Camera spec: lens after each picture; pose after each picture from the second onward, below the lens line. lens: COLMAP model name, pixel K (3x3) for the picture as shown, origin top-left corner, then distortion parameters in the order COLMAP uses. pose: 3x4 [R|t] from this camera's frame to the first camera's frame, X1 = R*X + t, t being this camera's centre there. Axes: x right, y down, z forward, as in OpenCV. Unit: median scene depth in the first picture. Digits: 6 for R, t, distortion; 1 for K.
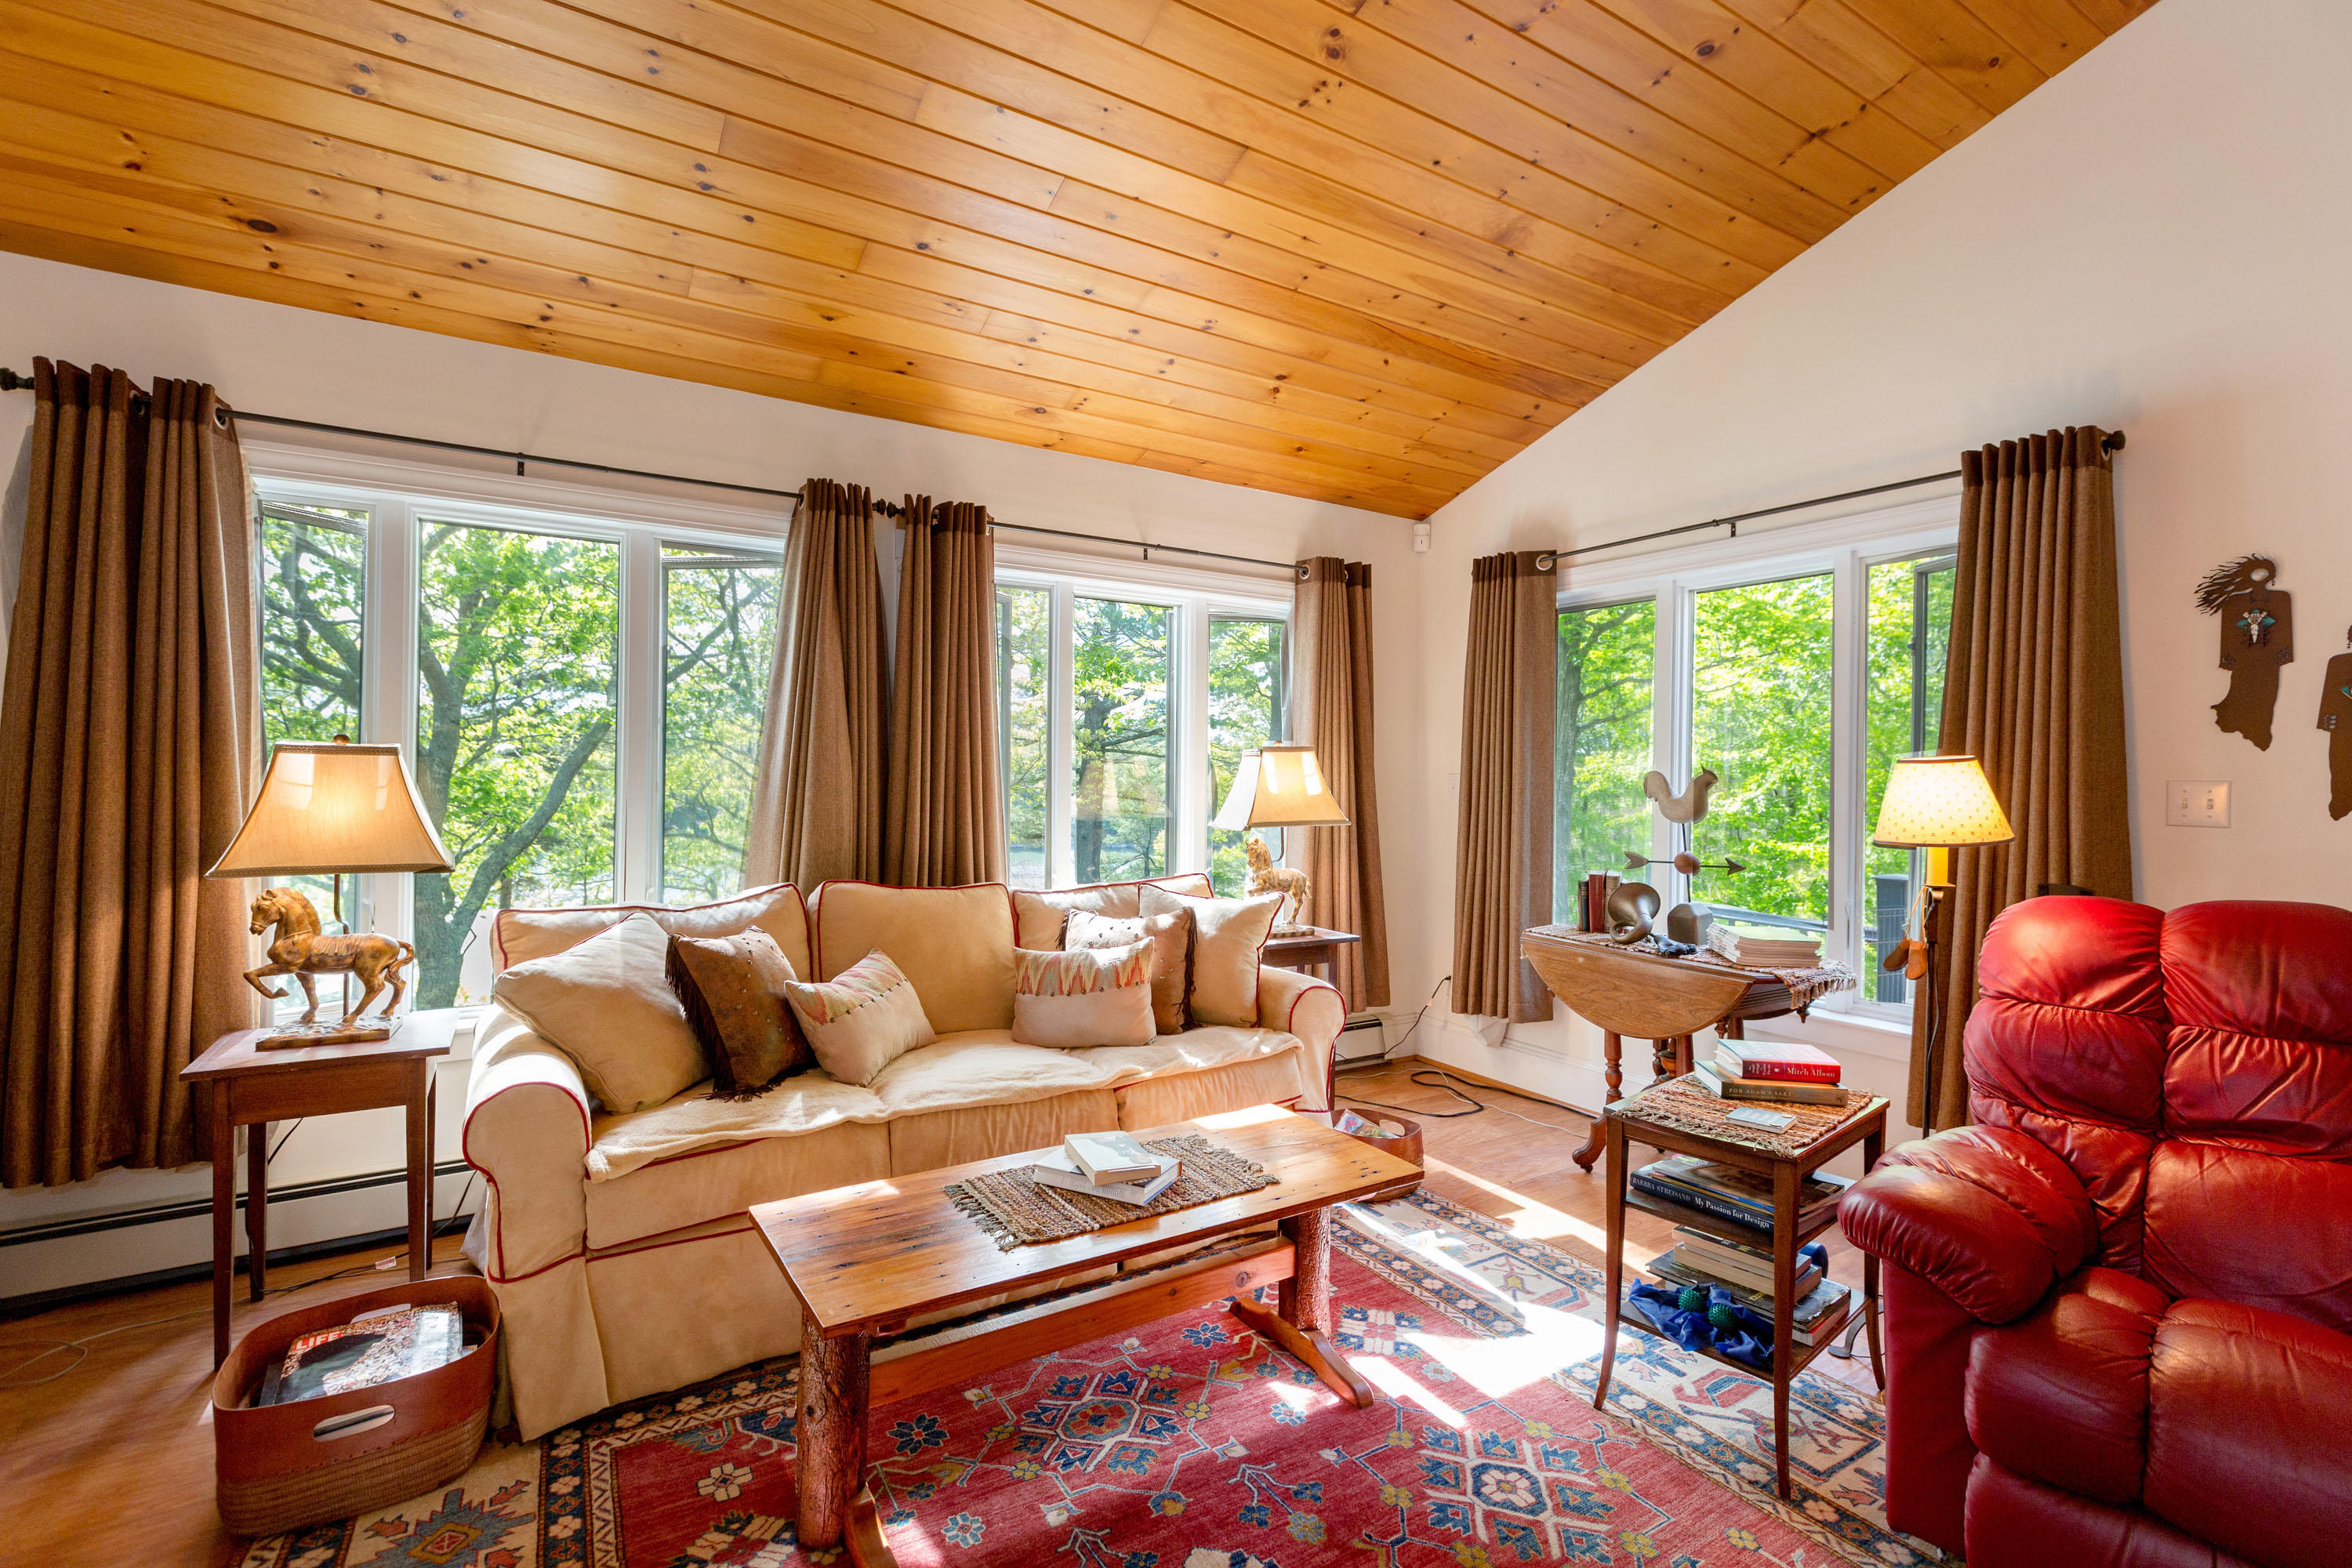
lens RADIAL K [[1069.2, 0, 1163.4], [0, 1069.2, 781.9], [0, 0, 1]] dist [0.000012, 0.000002]
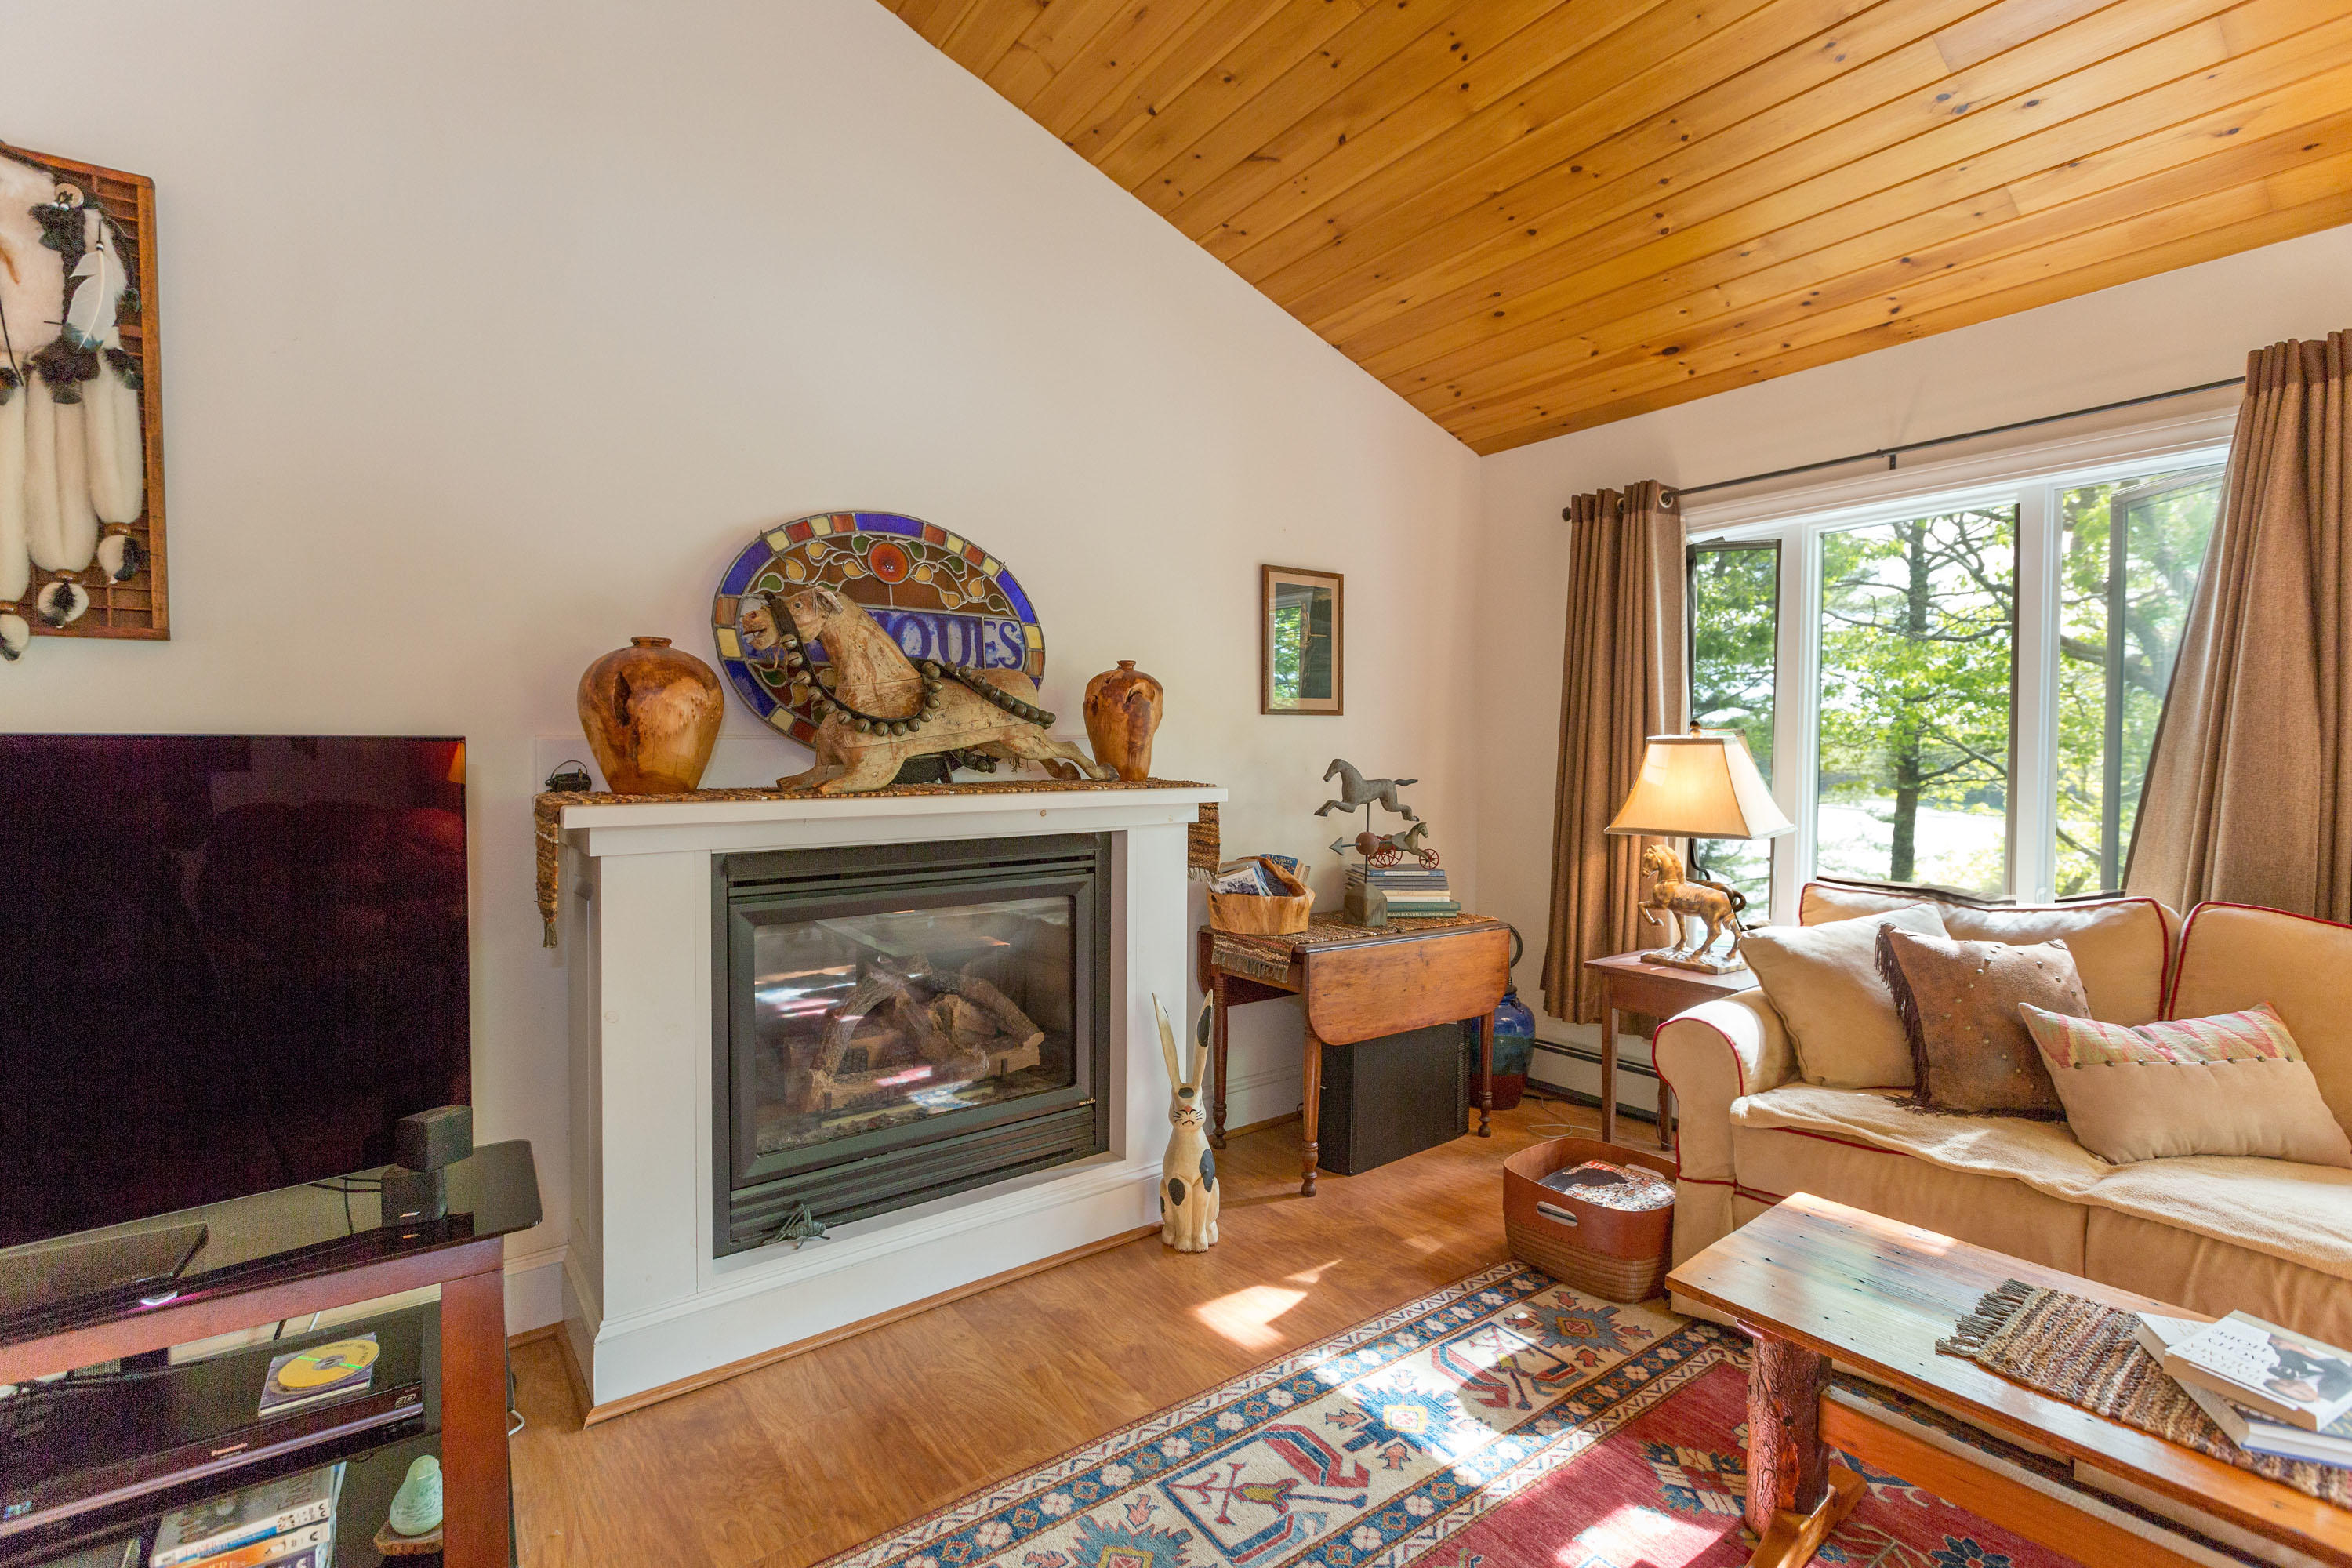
lens RADIAL K [[1069.2, 0, 1164.1], [0, 1069.2, 786.9], [0, 0, 1]] dist [0.000012, 0.000002]
pose [[0.069214, 0.019129, -0.997418, 0.485256], [-0.006807, 0.999802, 0.018702, 0.005245], [0.997579, 0.005495, 0.069330, 0.295109]]
